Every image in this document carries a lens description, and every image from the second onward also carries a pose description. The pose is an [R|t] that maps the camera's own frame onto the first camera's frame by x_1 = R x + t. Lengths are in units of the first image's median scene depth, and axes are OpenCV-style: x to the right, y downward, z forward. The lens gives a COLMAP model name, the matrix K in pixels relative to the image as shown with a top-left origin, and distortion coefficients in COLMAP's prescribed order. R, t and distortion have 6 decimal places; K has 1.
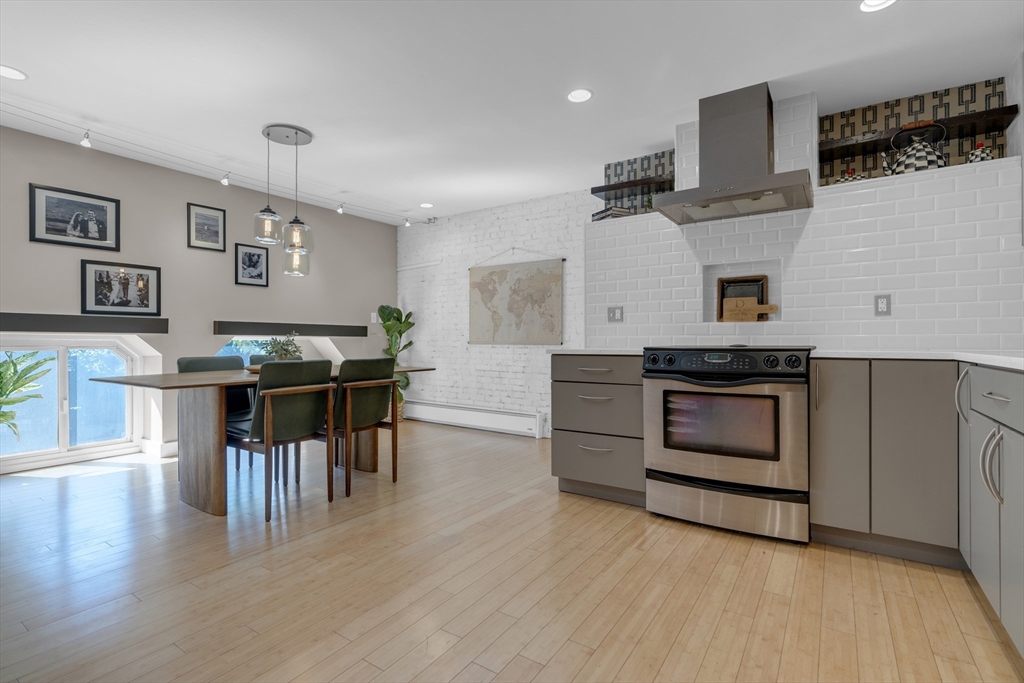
lens RADIAL K [[493.2, 0, 528.4], [0, 493.2, 338.7], [0, 0, 1]] dist [-0.000590, 0.000132]
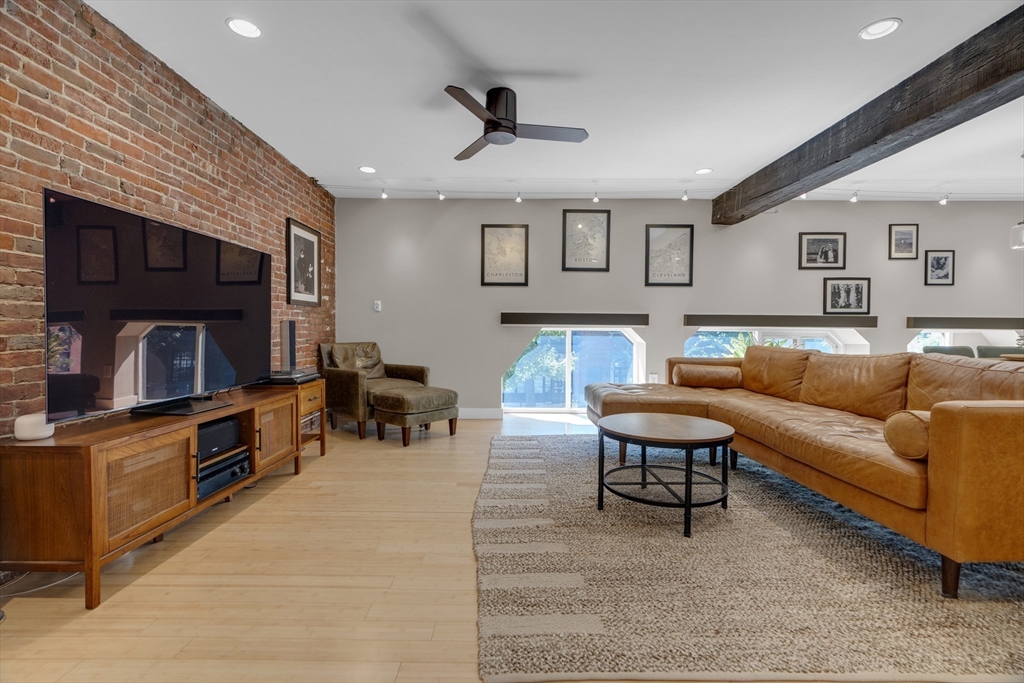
lens RADIAL K [[459.8, 0, 516.7], [0, 459.8, 342.3], [0, 0, 1]] dist [-0.003438, 0.000287]
pose [[0.533965, 0.021062, -0.845244, -0.244273], [-0.001900, 0.999717, 0.023711, 0.002059], [0.845504, -0.011055, 0.533854, -0.541176]]
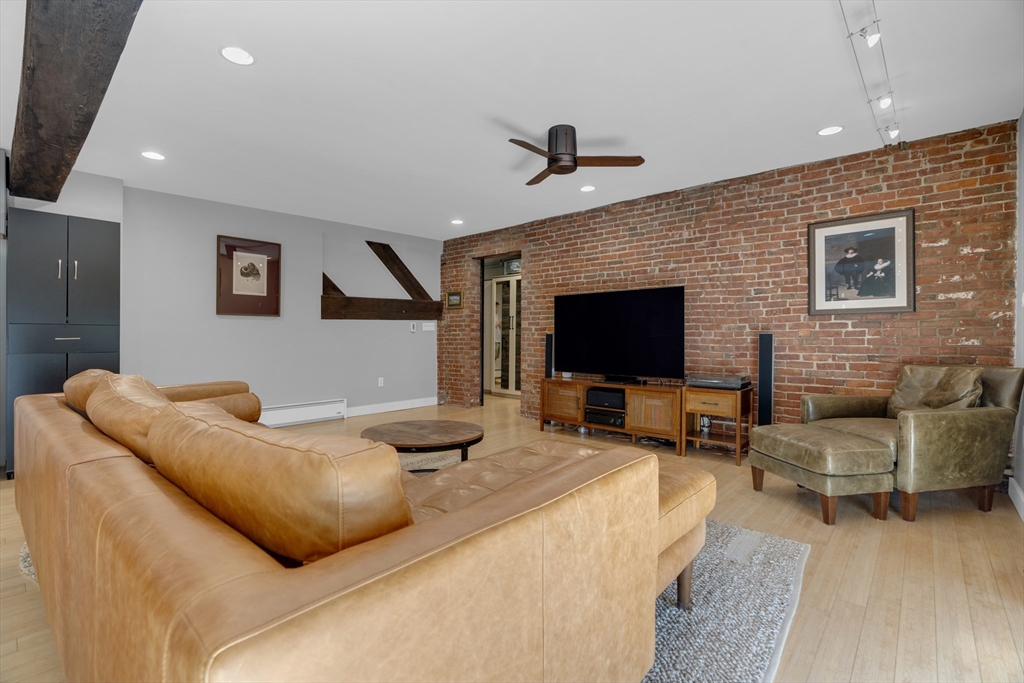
lens RADIAL K [[475.1, 0, 512.0], [0, 475.1, 341.5], [0, 0, 1]] dist [-0.001455, -0.000014]
pose [[-0.986547, -0.002340, 0.163463, -0.925562], [-0.001864, 0.999994, 0.003065, -0.003488], [-0.163469, 0.002719, -0.986545, 0.661695]]
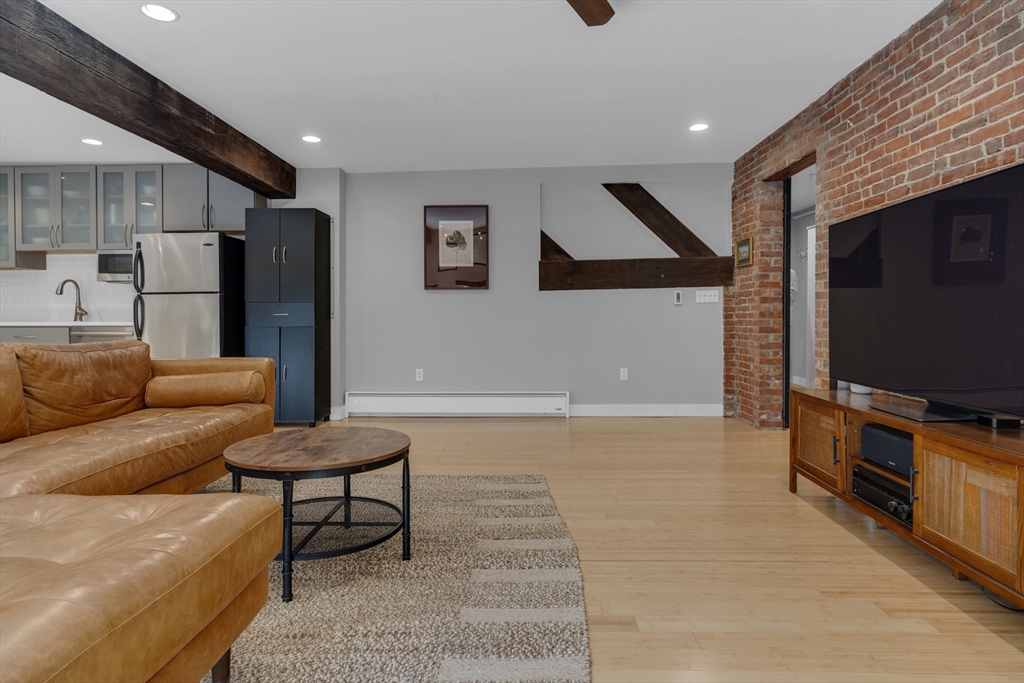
lens RADIAL K [[568.9, 0, 513.3], [0, 568.9, 320.9], [0, 0, 1]] dist [-0.001051, 0.001433]
pose [[-0.514360, -0.004440, 0.857563, -1.279335], [-0.002943, 0.999990, 0.003411, 0.003772], [-0.857569, -0.000769, -0.514368, 0.106863]]
